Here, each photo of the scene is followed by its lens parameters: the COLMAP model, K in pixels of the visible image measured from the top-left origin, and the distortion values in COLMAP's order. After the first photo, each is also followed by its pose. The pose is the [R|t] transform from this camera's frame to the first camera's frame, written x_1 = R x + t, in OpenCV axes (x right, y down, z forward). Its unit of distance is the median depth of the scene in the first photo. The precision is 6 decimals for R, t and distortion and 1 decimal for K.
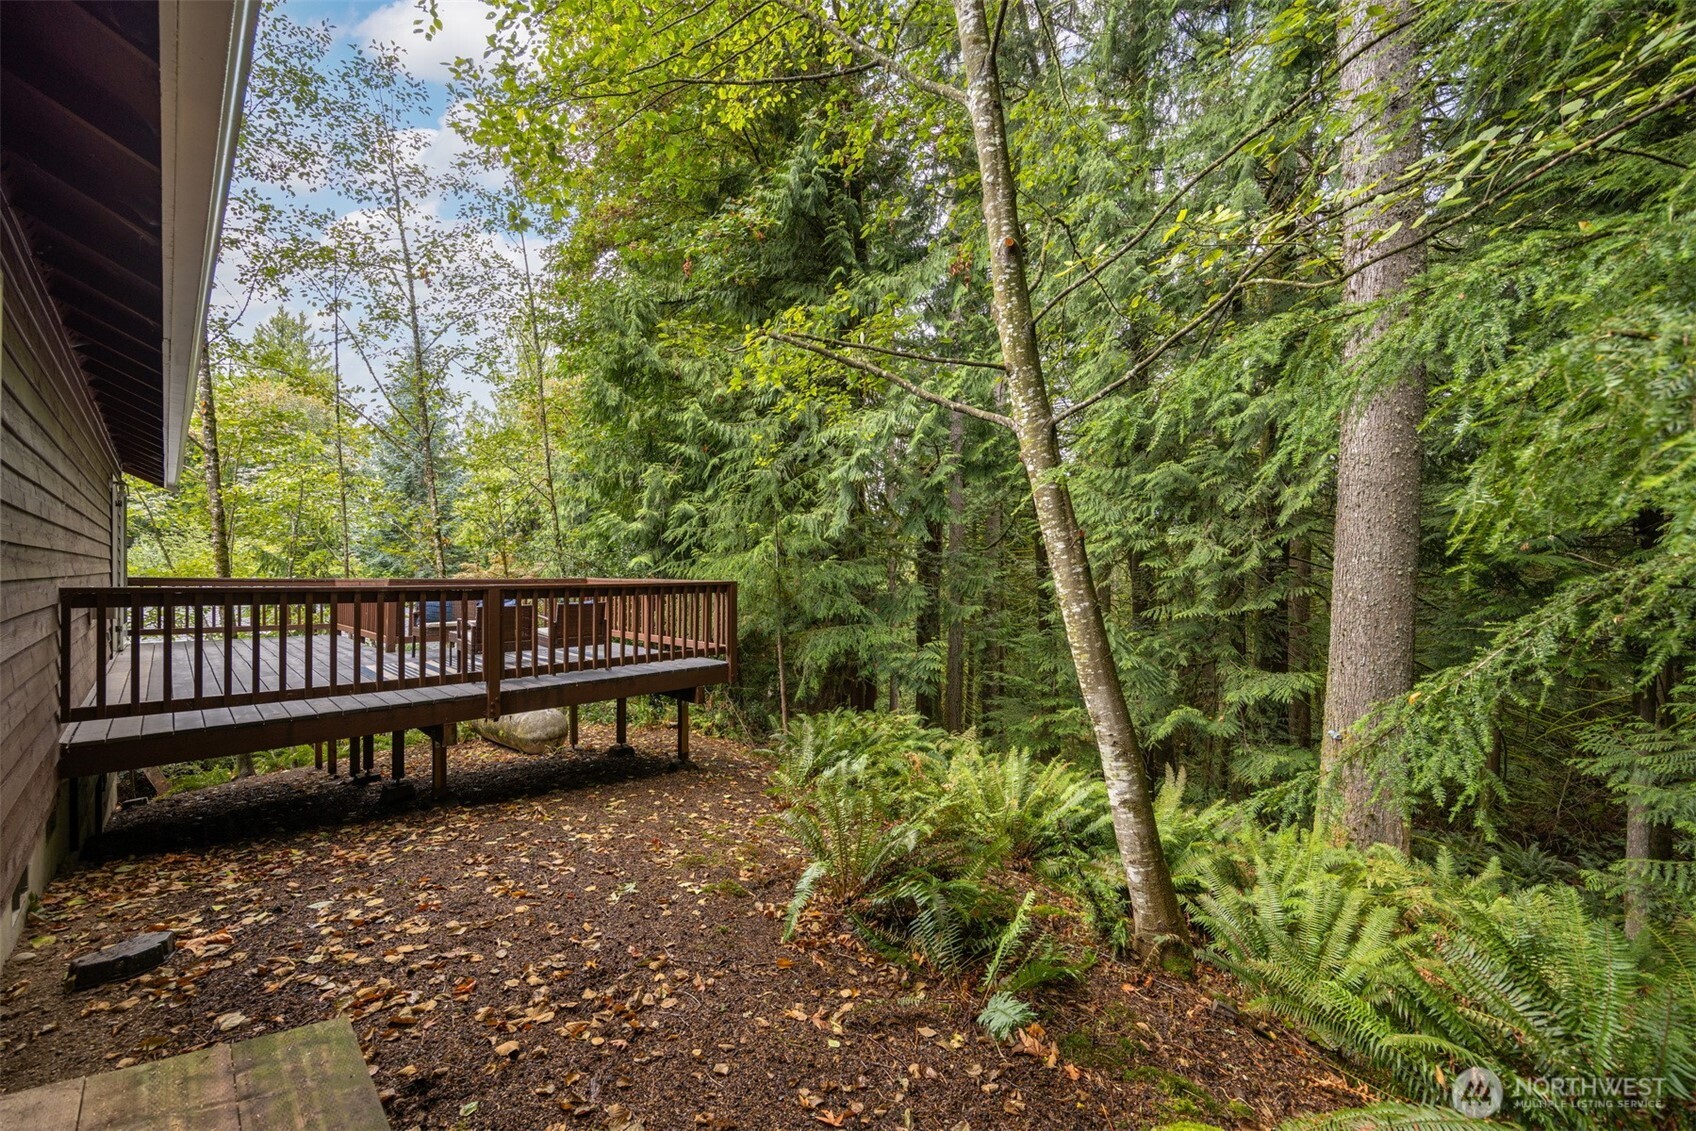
lens RADIAL K [[677.2, 0, 838.5], [0, 677.2, 574.0], [0, 0, 1]] dist [0.009589, 0.000346]
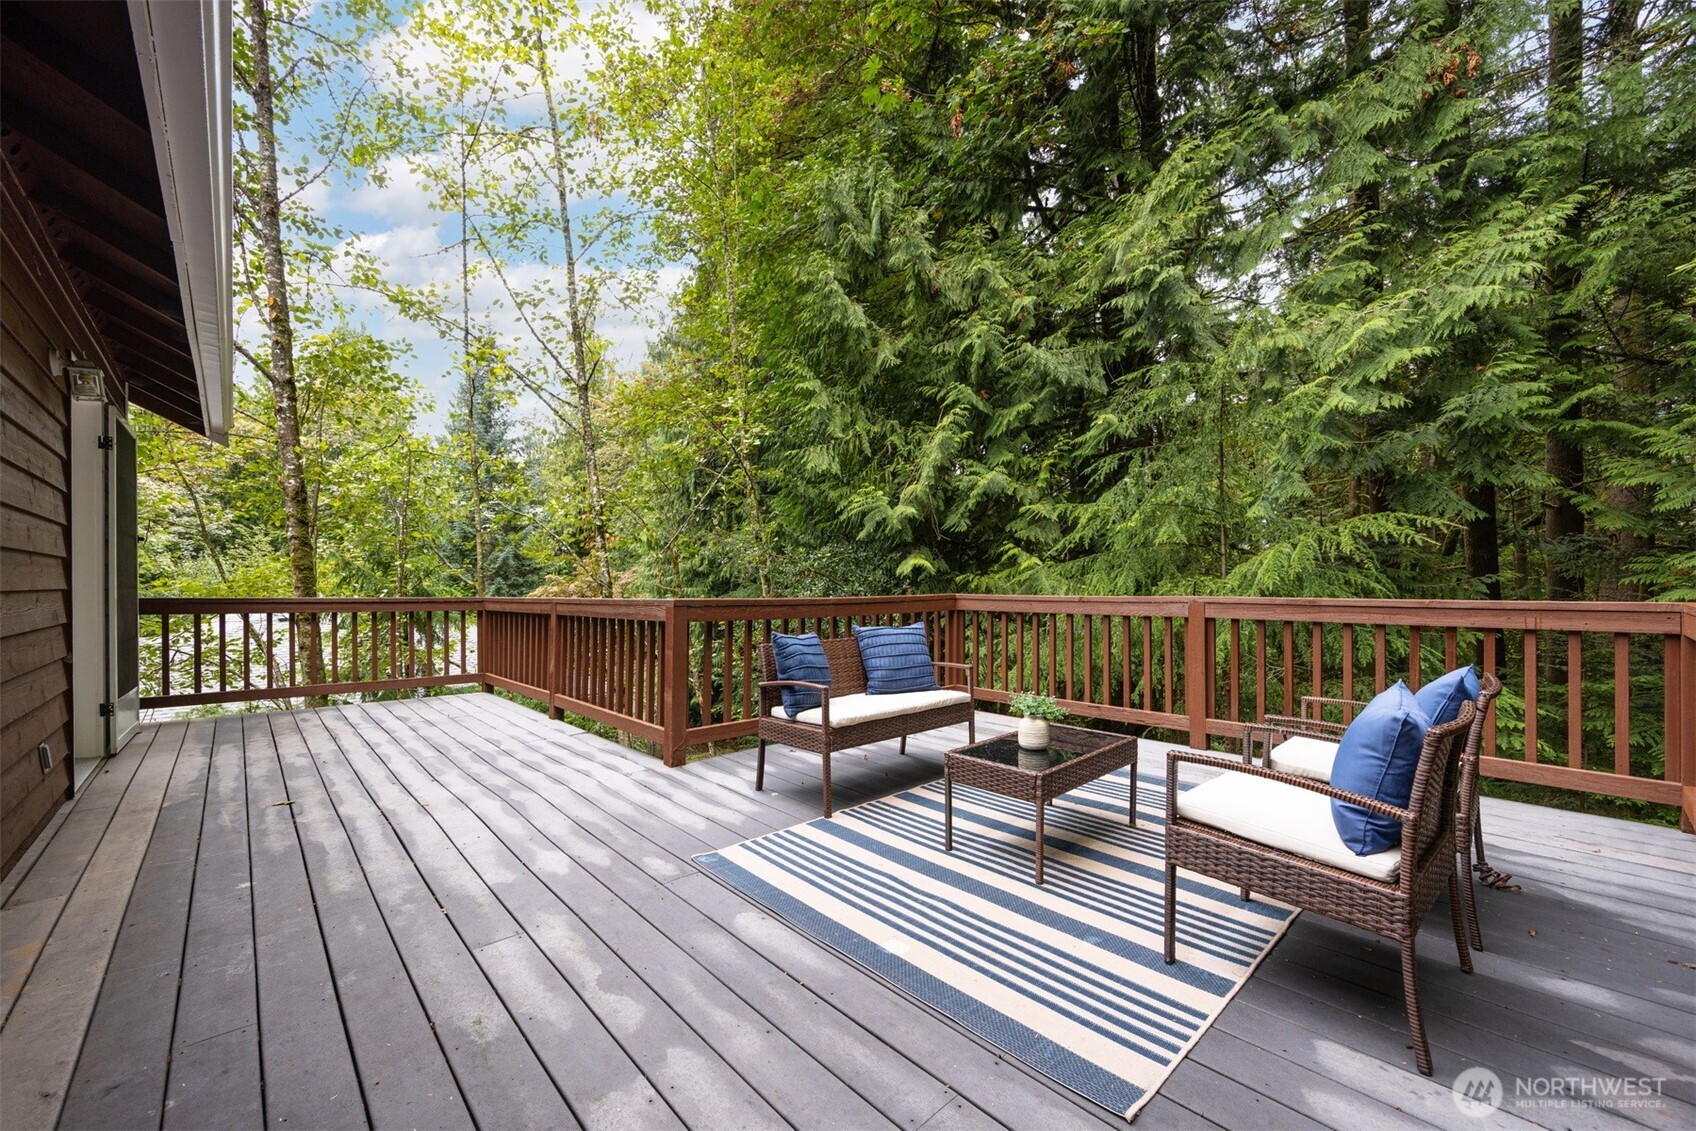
lens RADIAL K [[677.2, 0, 844.4], [0, 677.2, 580.9], [0, 0, 1]] dist [0.009589, 0.000346]
pose [[0.999085, -0.009271, -0.041757, -0.448139], [0.009140, 0.999953, -0.003327, -0.002754], [0.041786, 0.002942, 0.999122, 0.470412]]
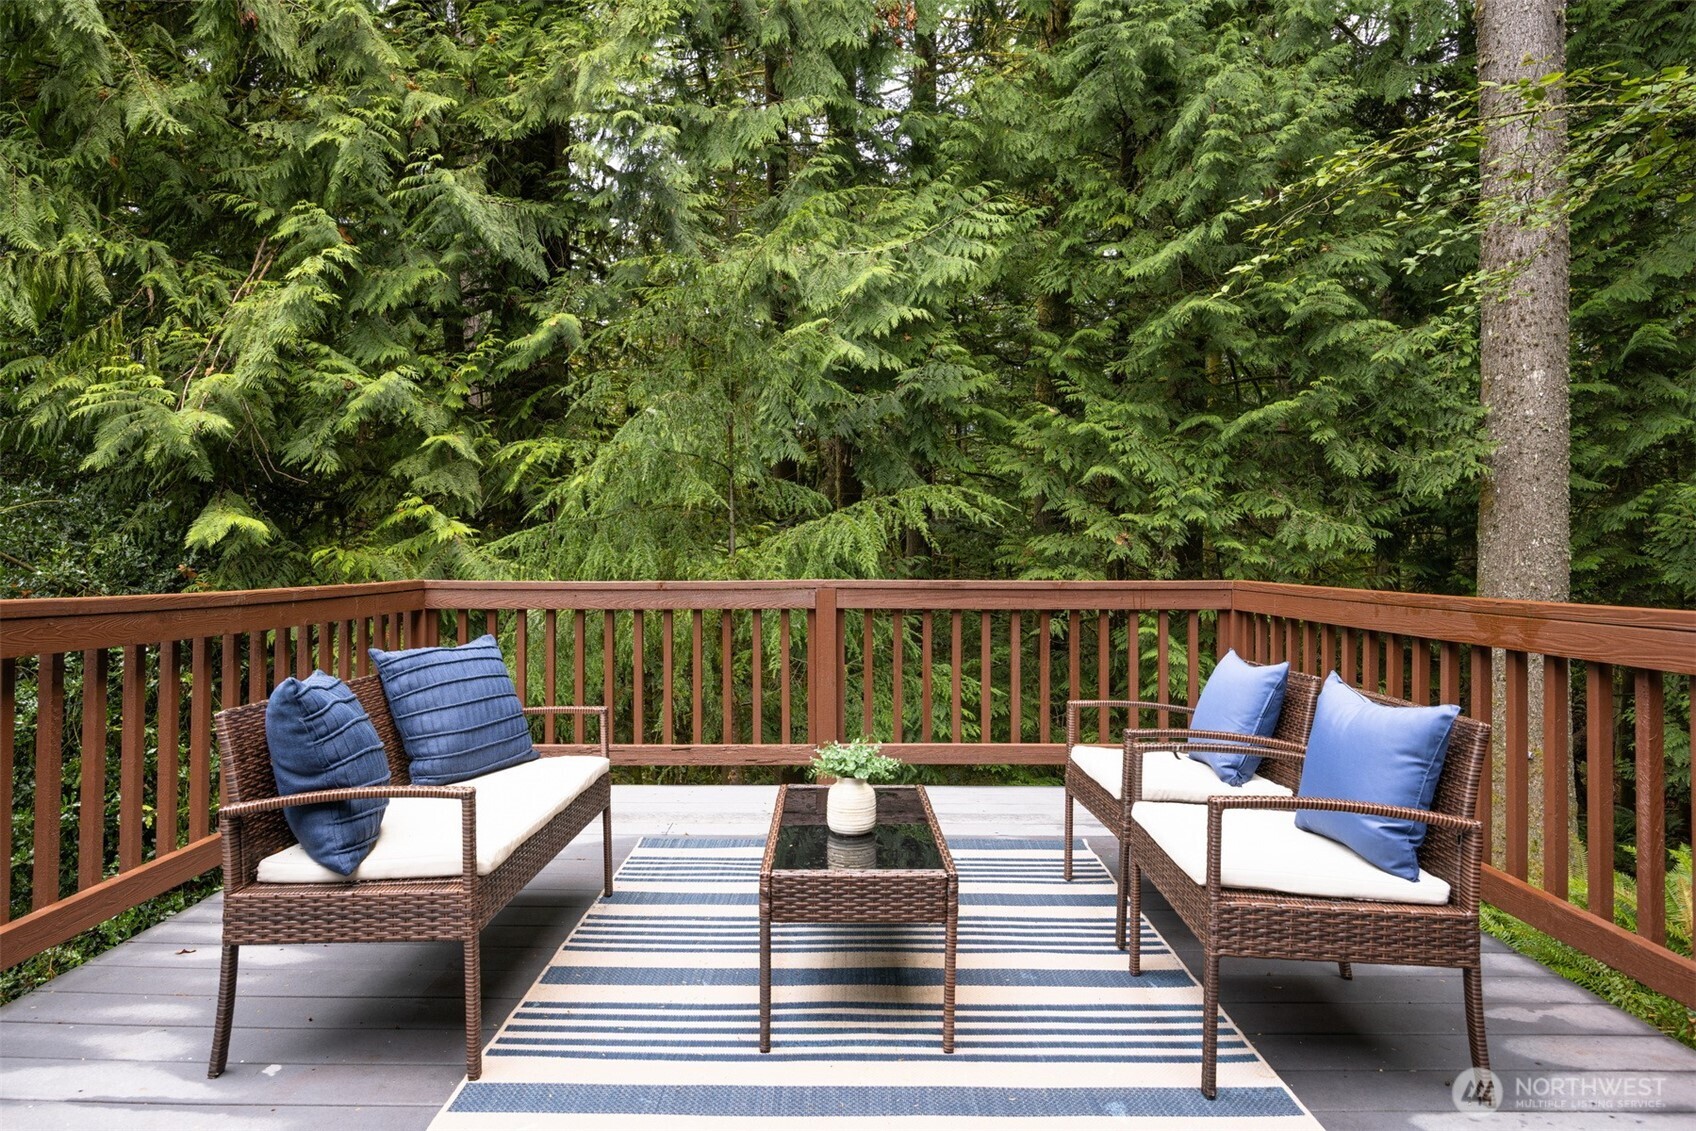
lens RADIAL K [[964.9, 0, 845.5], [0, 964.9, 553.3], [0, 0, 1]] dist [0.016202, -0.010259]
pose [[0.706332, 0.001149, 0.707880, -0.770028], [0.002893, 0.999986, -0.004510, -0.004094], [-0.707875, 0.005234, 0.706319, 0.800642]]
